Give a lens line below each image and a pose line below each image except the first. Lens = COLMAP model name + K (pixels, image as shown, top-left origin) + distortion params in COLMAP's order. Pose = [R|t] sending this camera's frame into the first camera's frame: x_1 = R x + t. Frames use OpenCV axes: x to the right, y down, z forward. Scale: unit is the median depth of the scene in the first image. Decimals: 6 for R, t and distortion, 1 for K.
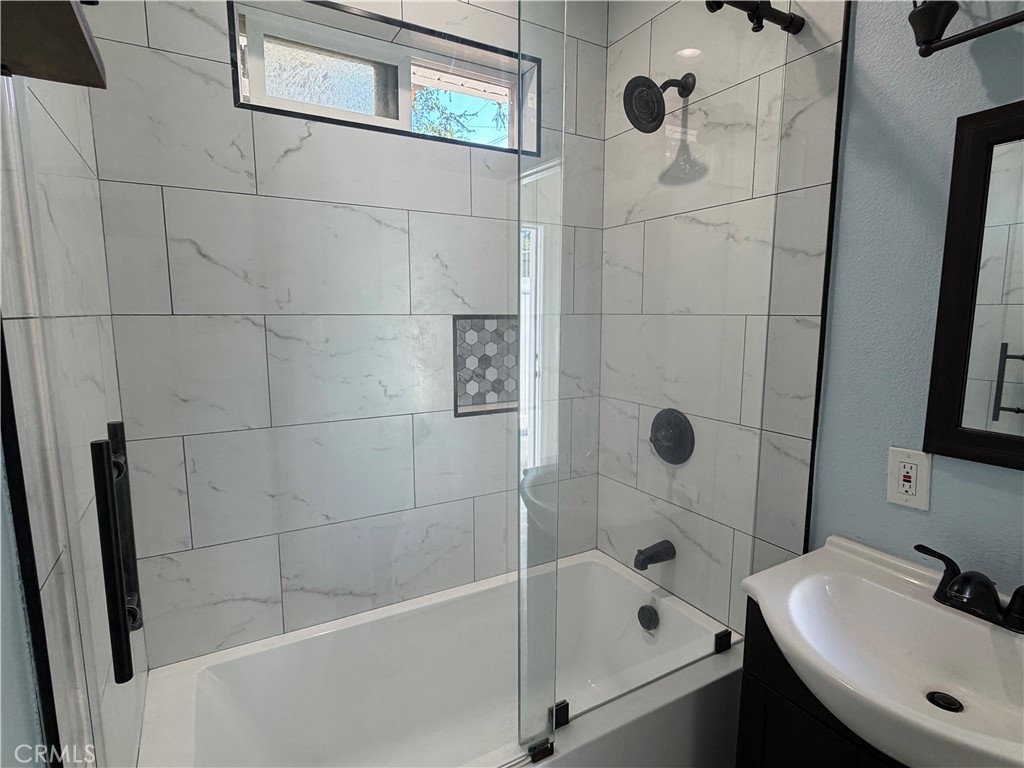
lens RADIAL K [[539.1, 0, 508.2], [0, 539.1, 387.9], [0, 0, 1]] dist [0.002717, 0.001225]
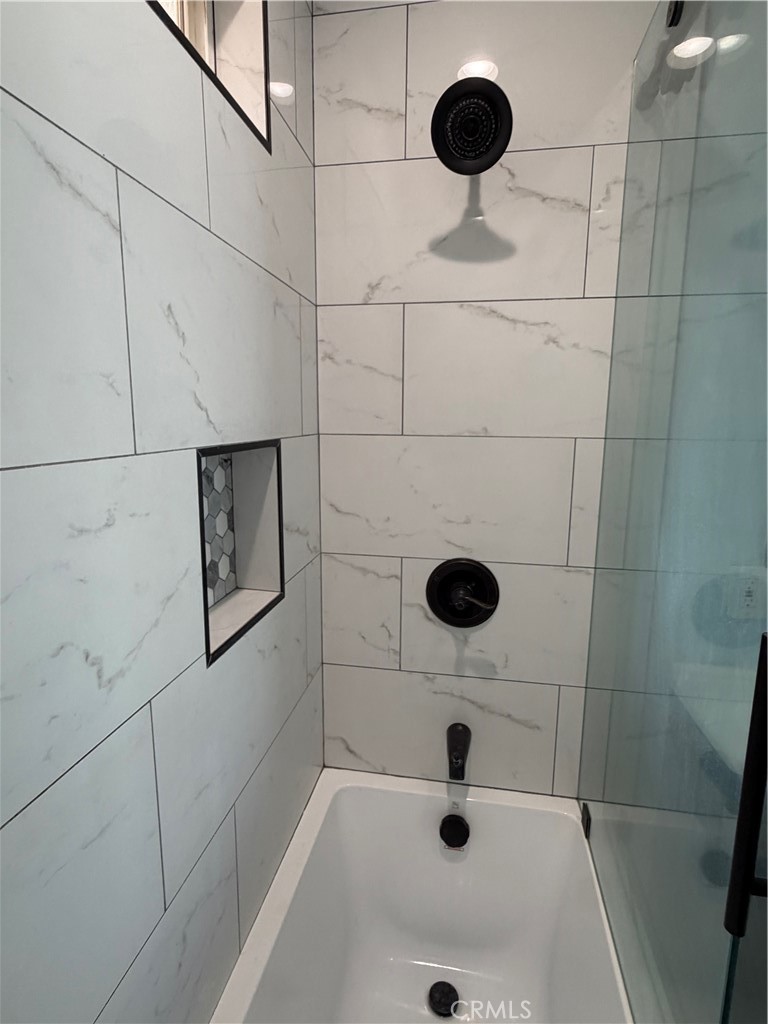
lens RADIAL K [[539.1, 0, 387.9], [0, 539.1, 505.1], [0, 0, 1]] dist [0.002717, 0.001225]
pose [[0.641470, -0.121099, 0.757530, -0.343550], [0.099696, 0.992248, 0.074199, -0.106018], [-0.760643, 0.027927, 0.648570, 0.588712]]
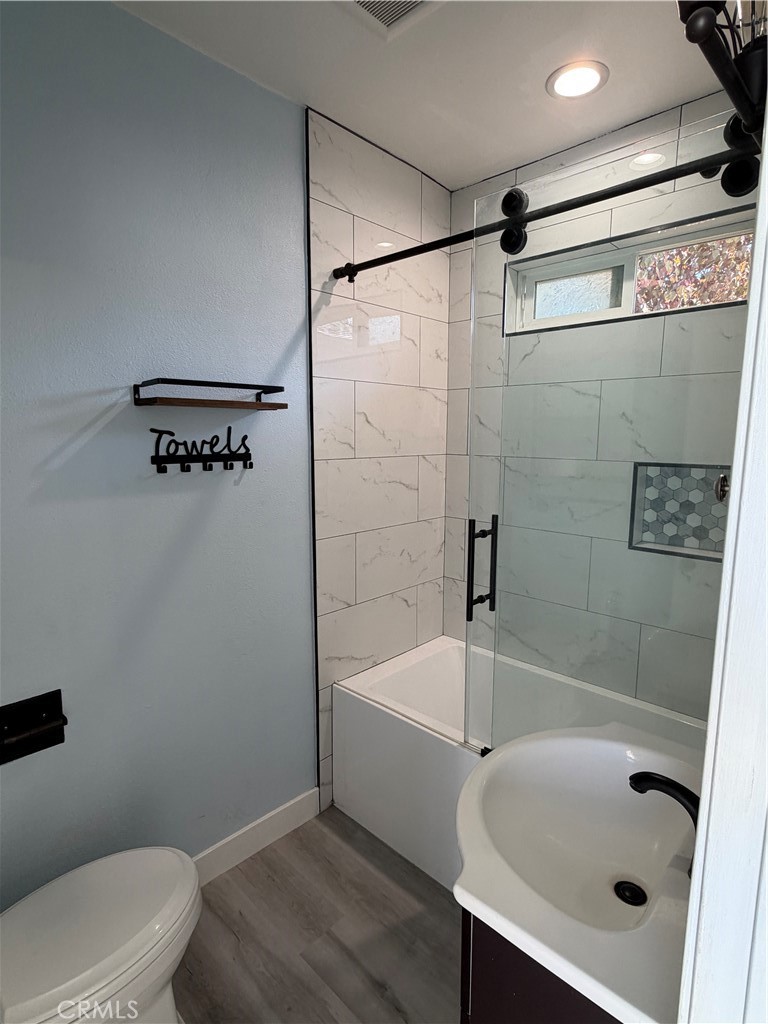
lens RADIAL K [[539.1, 0, 386.5], [0, 539.1, 510.2], [0, 0, 1]] dist [0.002717, 0.001225]
pose [[0.294167, 0.141232, -0.945262, 0.866489], [-0.136898, 0.985050, 0.104574, -0.080860], [0.945899, 0.098642, 0.309103, 0.130980]]
